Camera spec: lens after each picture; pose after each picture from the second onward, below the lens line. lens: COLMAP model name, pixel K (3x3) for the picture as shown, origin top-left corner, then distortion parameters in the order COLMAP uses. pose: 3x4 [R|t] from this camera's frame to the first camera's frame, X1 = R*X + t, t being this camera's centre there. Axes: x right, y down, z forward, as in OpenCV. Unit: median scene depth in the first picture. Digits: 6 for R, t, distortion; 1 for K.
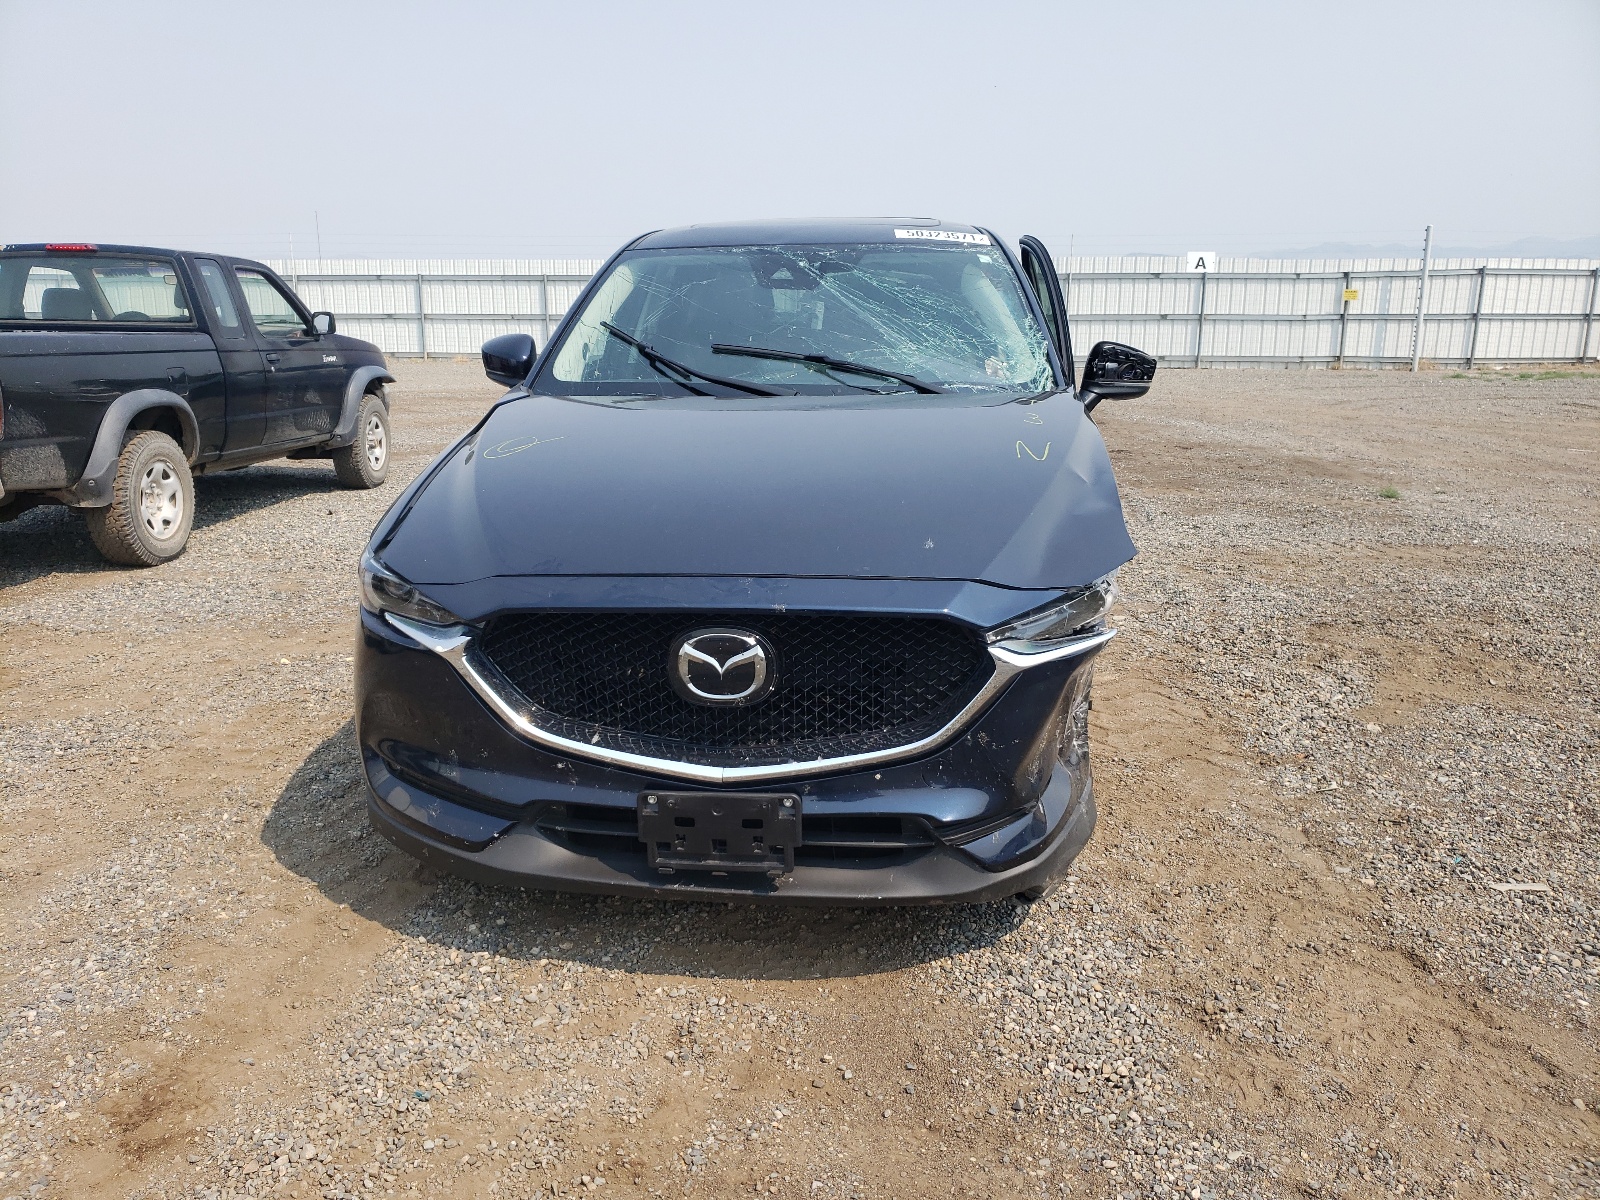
lens RADIAL K [[1268.8, 0, 800.0], [0, 1268.8, 600.0], [0, 0, 1]] dist [0.004351, 0.002565]
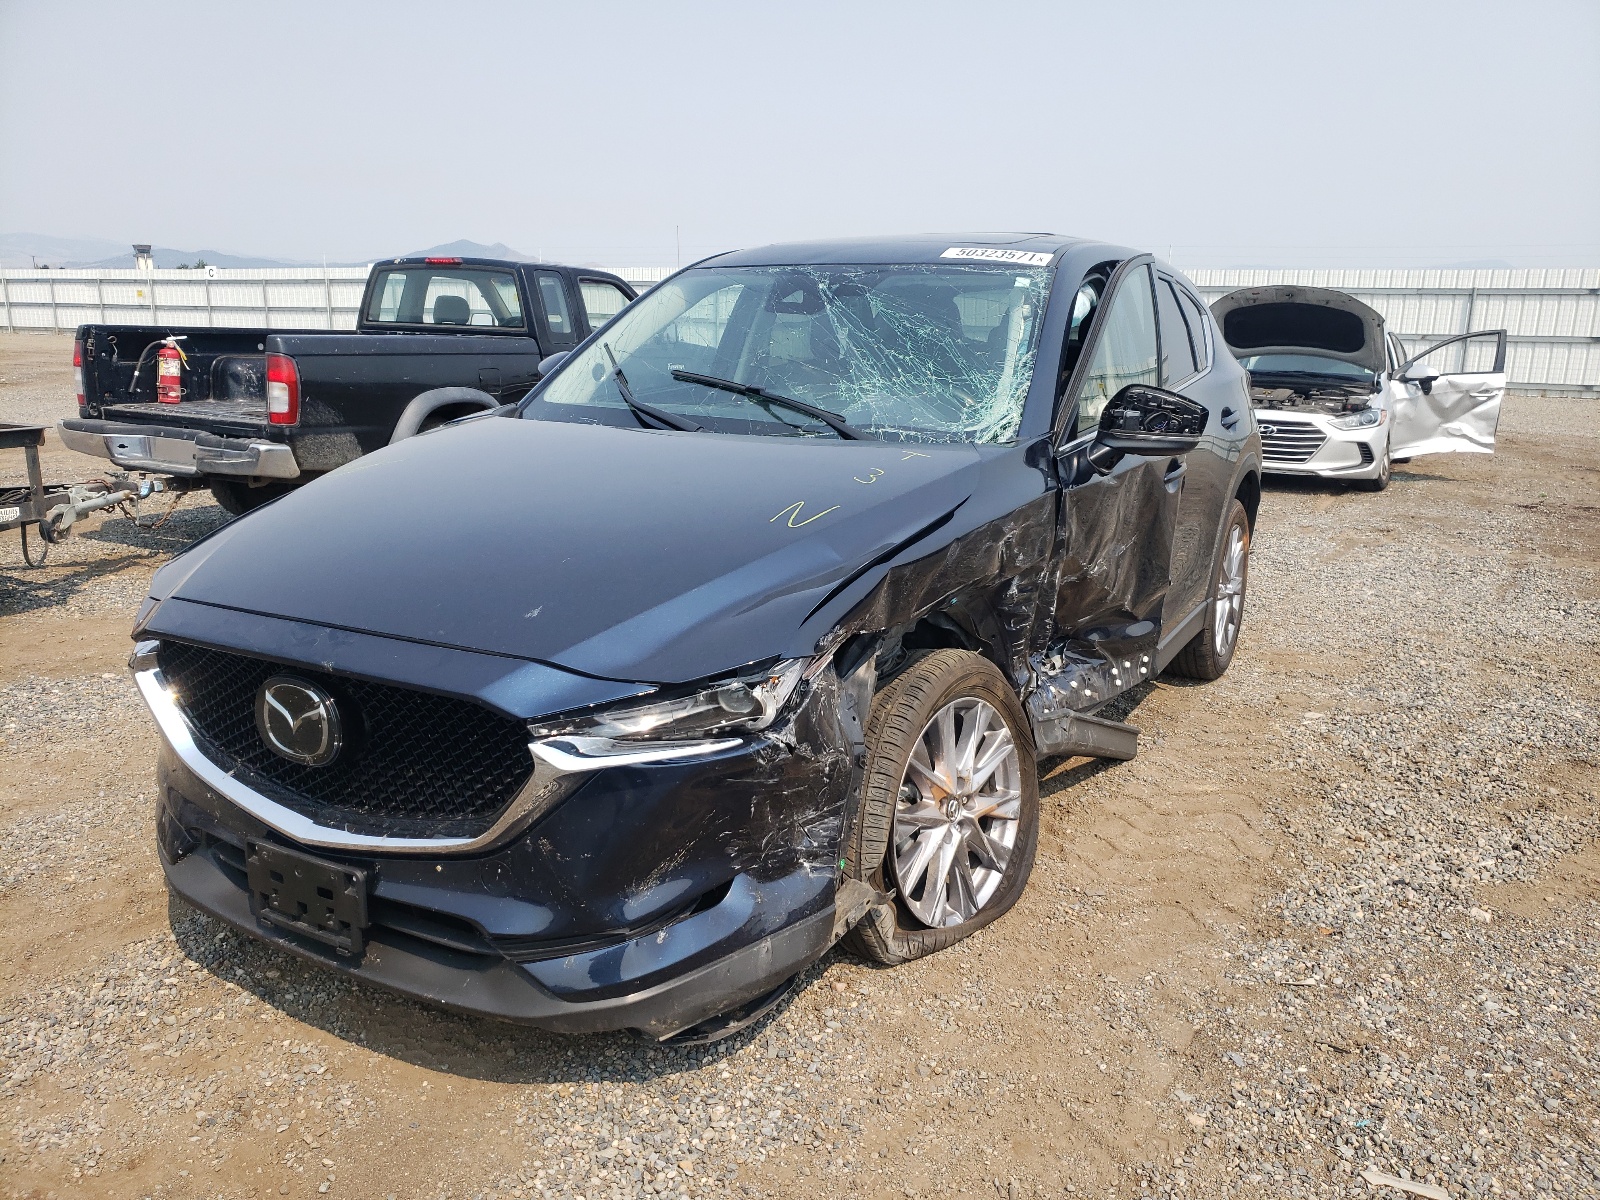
lens RADIAL K [[1268.8, 0, 800.0], [0, 1268.8, 600.0], [0, 0, 1]] dist [0.004351, 0.002565]
pose [[0.917230, 0.106438, -0.383874, 0.382810], [-0.108672, 0.993950, 0.015936, -0.055647], [0.383248, 0.027099, 0.923248, 0.164068]]
